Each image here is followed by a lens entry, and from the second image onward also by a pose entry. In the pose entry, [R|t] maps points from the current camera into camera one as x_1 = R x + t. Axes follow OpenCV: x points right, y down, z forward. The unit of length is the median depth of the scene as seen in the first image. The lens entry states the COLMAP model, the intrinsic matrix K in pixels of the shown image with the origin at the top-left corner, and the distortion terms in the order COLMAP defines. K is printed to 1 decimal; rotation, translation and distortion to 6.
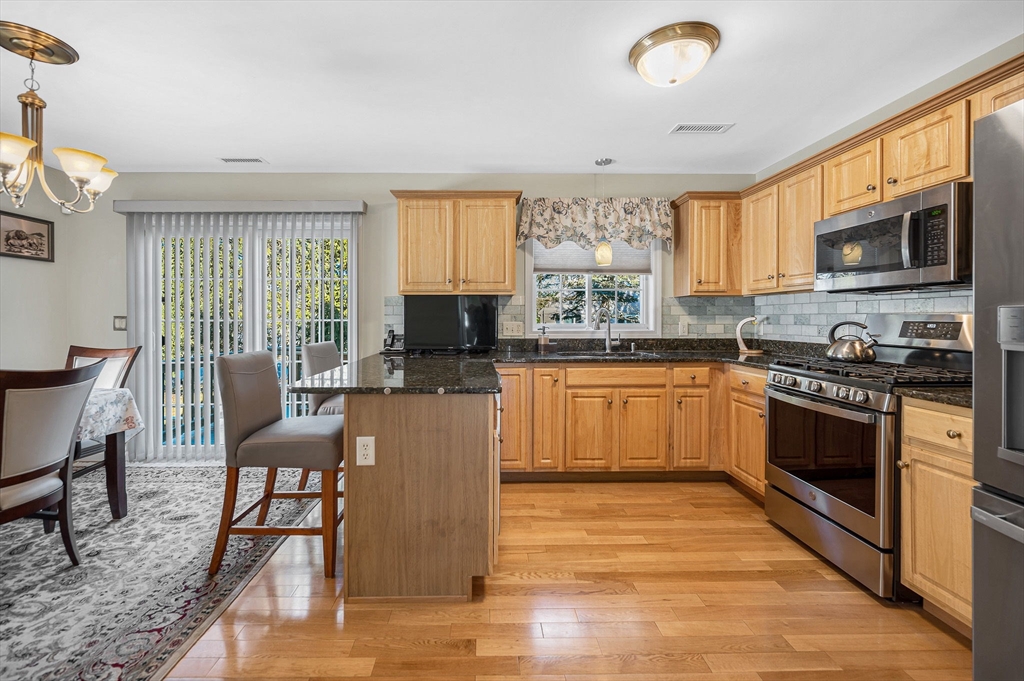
lens RADIAL K [[443.6, 0, 514.4], [0, 443.6, 321.6], [0, 0, 1]] dist [0.000544, 0.000267]
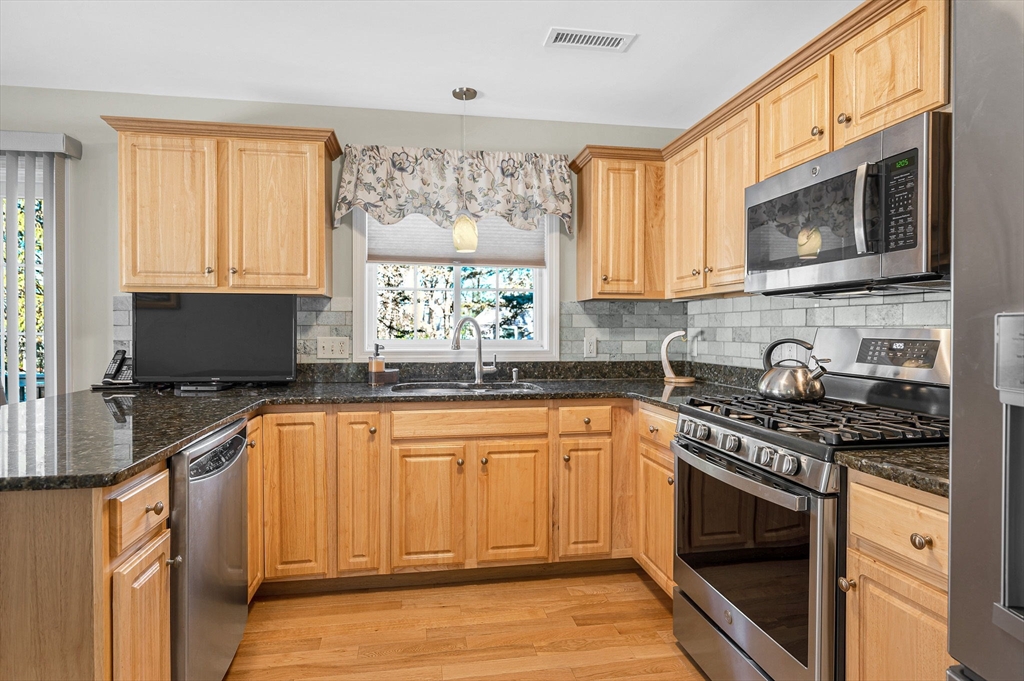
lens RADIAL K [[538.0, 0, 547.1], [0, 538.0, 337.1], [0, 0, 1]] dist [0.000744, -0.000581]
pose [[0.988582, 0.001063, 0.150679, 0.219475], [-0.001907, 0.999983, 0.005463, -0.004894], [-0.150671, -0.005688, 0.988568, 0.209236]]
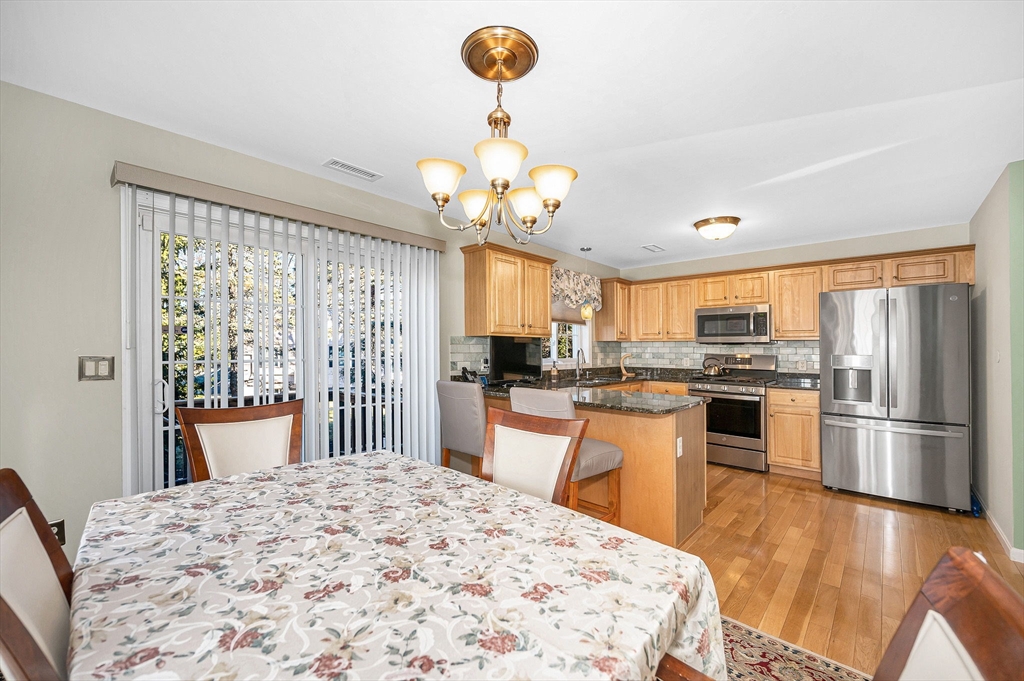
lens RADIAL K [[418.3, 0, 498.0], [0, 418.3, 341.3], [0, 0, 1]] dist [-0.001056, 0.000107]
pose [[0.688257, 0.018567, 0.725229, -1.094410], [-0.001224, 0.999701, -0.024433, -0.021122], [-0.725466, 0.015928, 0.688074, 0.283302]]
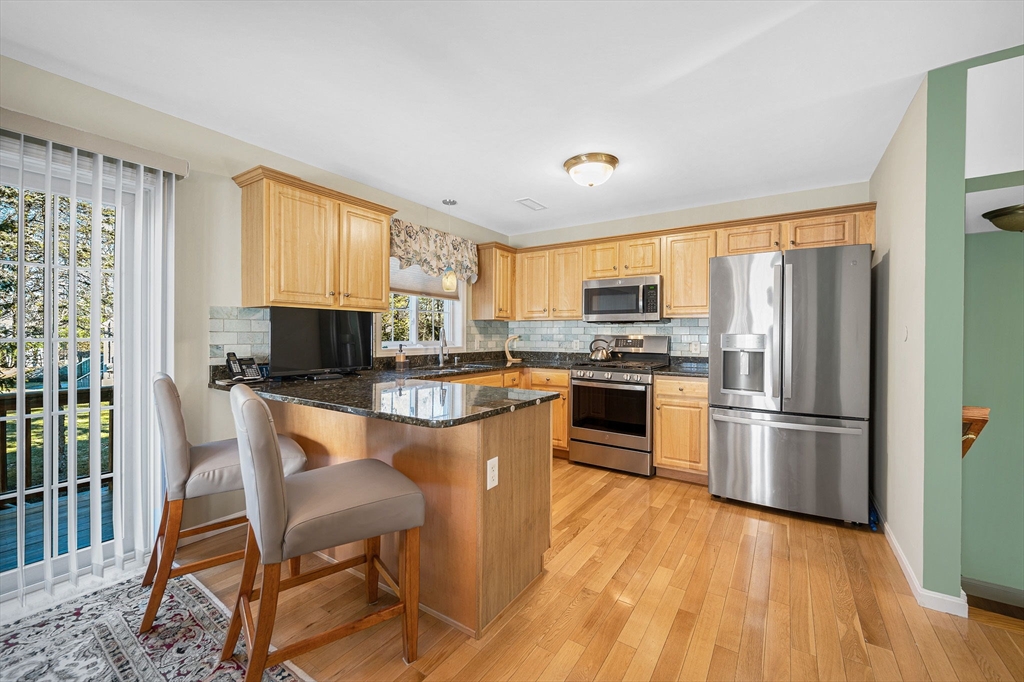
lens RADIAL K [[420.3, 0, 507.4], [0, 420.3, 336.2], [0, 0, 1]] dist [-0.000112, 0.000126]
pose [[0.562555, 0.001235, 0.826759, -0.681326], [0.000260, 0.999999, -0.001671, -0.007418], [-0.826760, 0.001156, 0.562554, 0.276924]]
